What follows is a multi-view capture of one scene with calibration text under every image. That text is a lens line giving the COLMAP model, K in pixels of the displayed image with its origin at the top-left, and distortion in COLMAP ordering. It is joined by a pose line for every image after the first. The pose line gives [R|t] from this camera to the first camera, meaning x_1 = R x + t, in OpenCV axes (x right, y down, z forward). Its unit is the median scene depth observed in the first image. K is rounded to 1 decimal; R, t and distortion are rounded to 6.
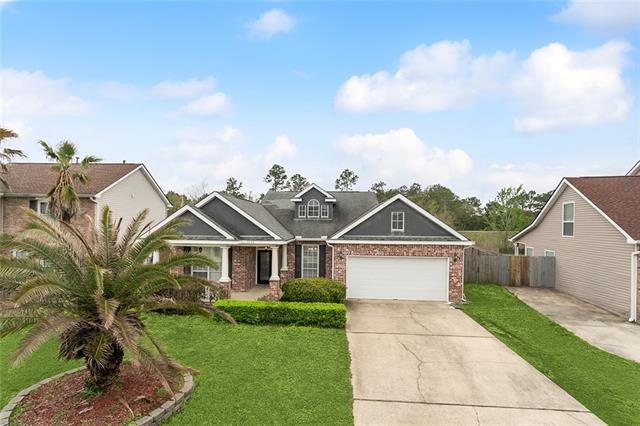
lens RADIAL K [[306.2, 0, 317.1], [0, 306.2, 218.5], [0, 0, 1]] dist [-0.000061, 0.000096]
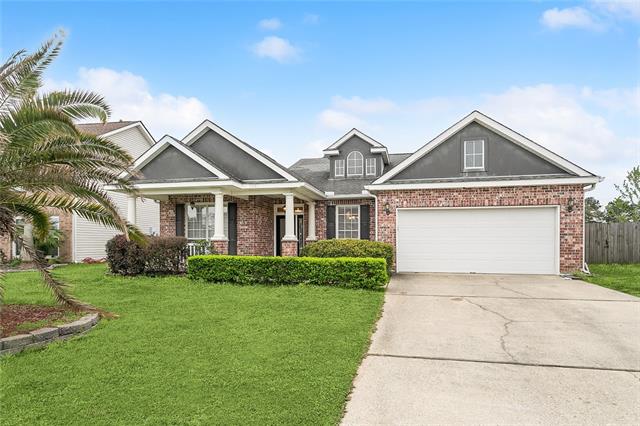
lens RADIAL K [[387.9, 0, 320.0], [0, 387.9, 213.0], [0, 0, 1]] dist [0.001016, 0.001184]
pose [[0.990005, -0.019559, -0.139671, 0.050553], [0.019736, 0.999805, -0.000120, 0.131721], [0.139646, -0.002638, 0.990198, 0.131012]]
